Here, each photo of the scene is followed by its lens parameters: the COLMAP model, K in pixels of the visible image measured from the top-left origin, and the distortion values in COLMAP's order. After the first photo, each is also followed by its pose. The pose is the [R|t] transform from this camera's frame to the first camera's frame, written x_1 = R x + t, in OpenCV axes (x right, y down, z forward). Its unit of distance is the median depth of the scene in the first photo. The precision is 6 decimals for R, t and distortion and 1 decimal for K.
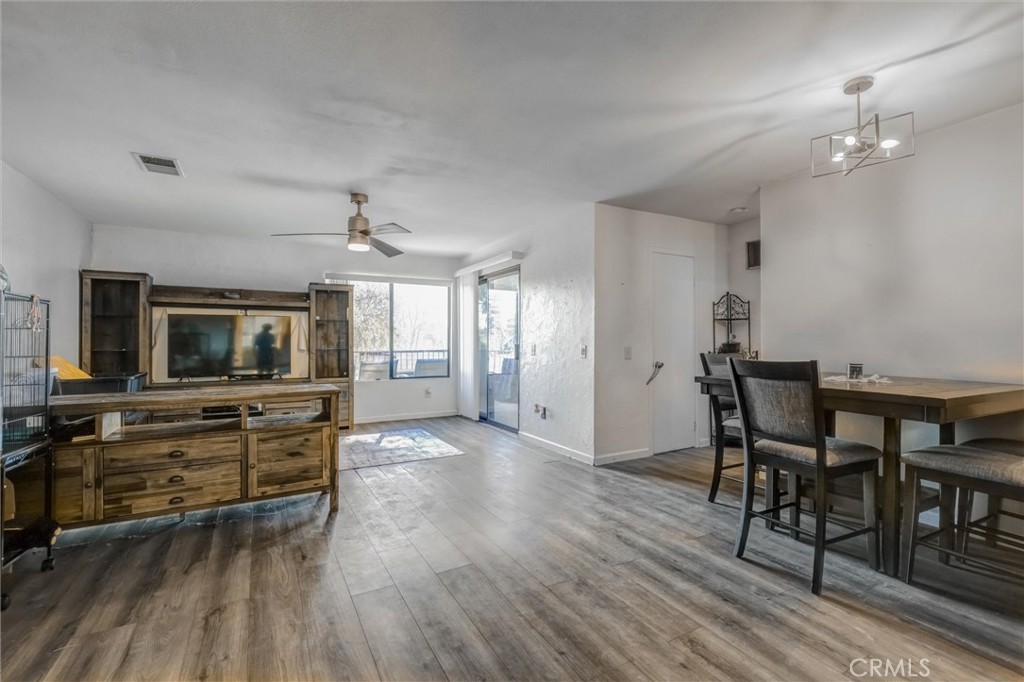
lens RADIAL K [[464.5, 0, 526.3], [0, 464.5, 337.5], [0, 0, 1]] dist [0.001828, 0.000354]
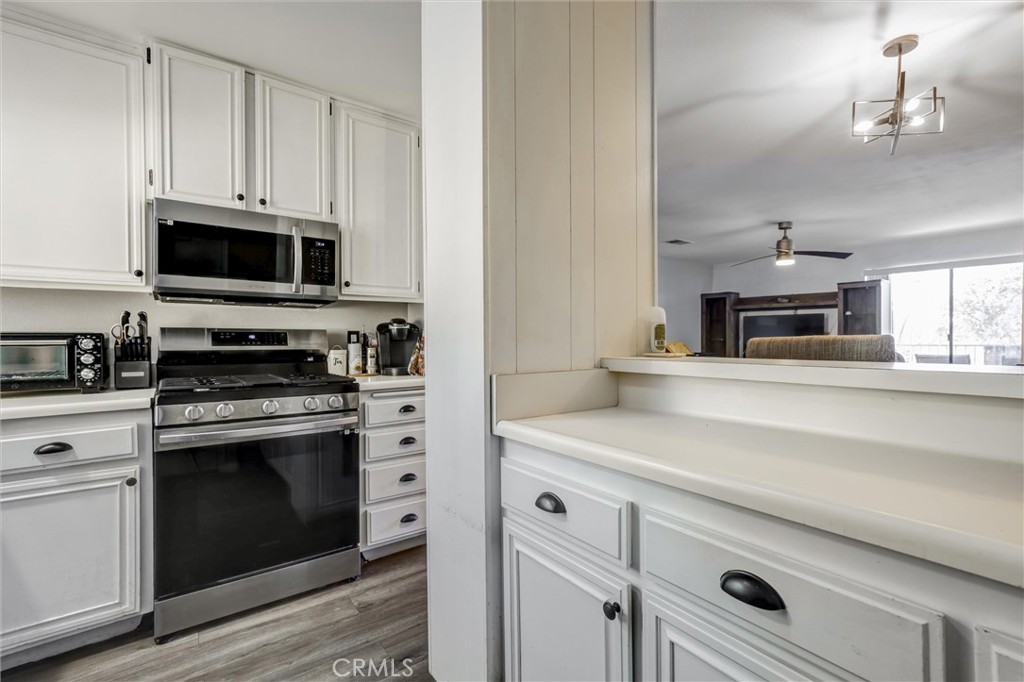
lens RADIAL K [[461.5, 0, 509.5], [0, 461.5, 339.7], [0, 0, 1]] dist [-0.003572, -0.000096]
pose [[0.118564, 0.009631, -0.992900, 0.703047], [0.011425, 0.999874, 0.011063, 0.000547], [0.992881, -0.012655, 0.118439, 0.058009]]
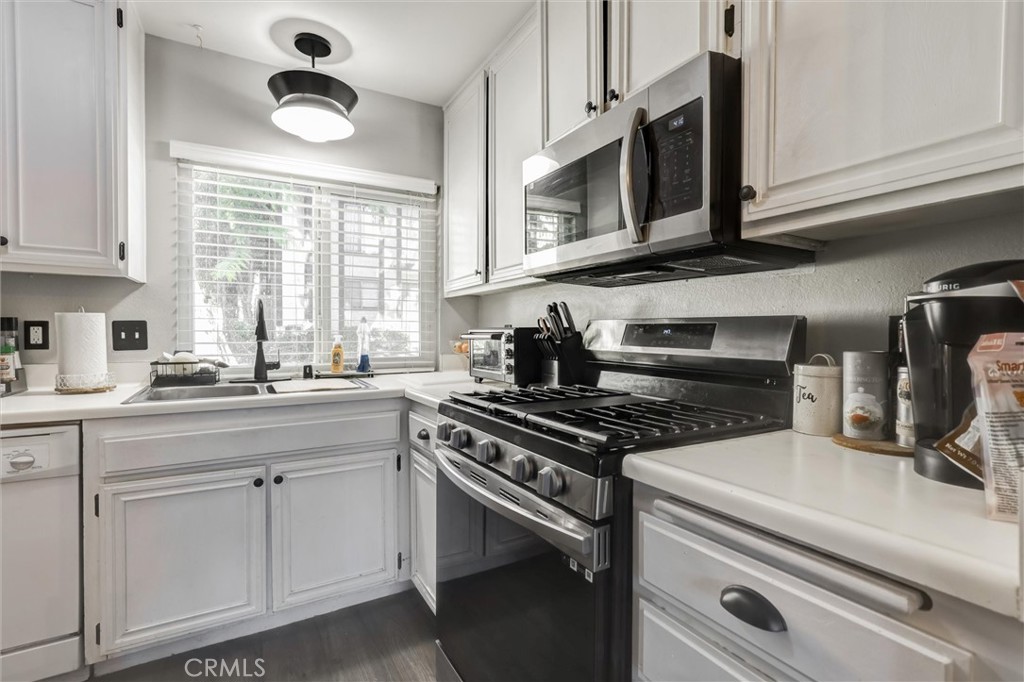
lens RADIAL K [[479.7, 0, 512.0], [0, 479.7, 341.0], [0, 0, 1]] dist [0.001260, 0.000402]
pose [[-0.999984, 0.001652, 0.005335, 0.279840], [0.001673, 0.999991, 0.004000, 0.004170], [-0.005329, 0.004009, -0.999978, 0.138882]]
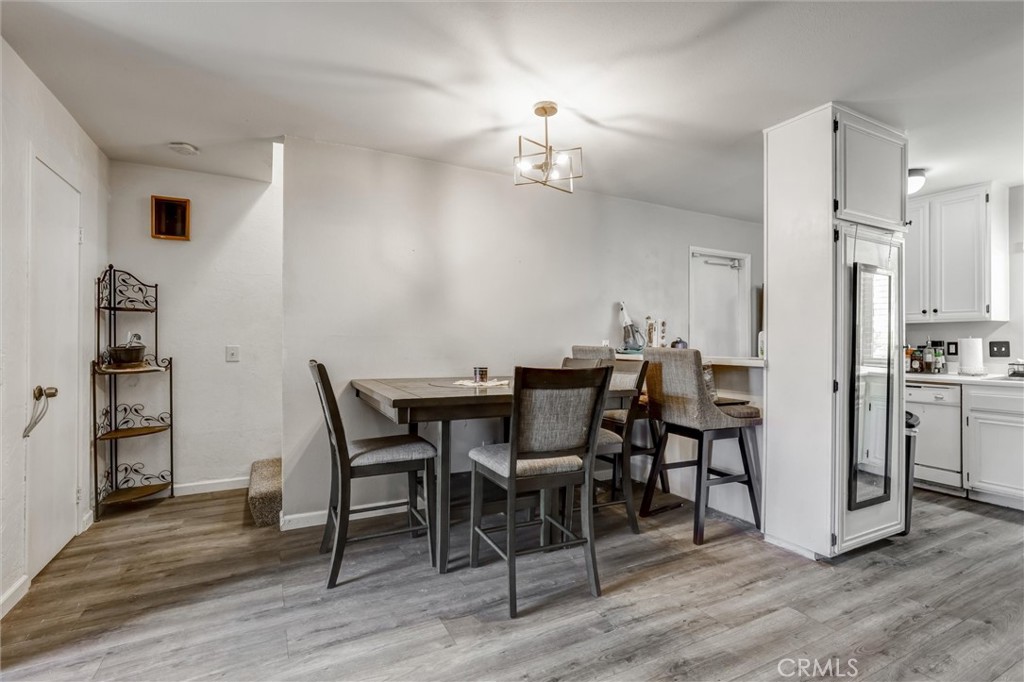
lens RADIAL K [[461.5, 0, 509.5], [0, 461.5, 339.7], [0, 0, 1]] dist [-0.003572, -0.000096]
pose [[0.053707, 0.012145, 0.998483, -0.164424], [-0.012059, 0.999861, -0.011513, 0.003296], [-0.998484, -0.011422, 0.053846, 0.473446]]
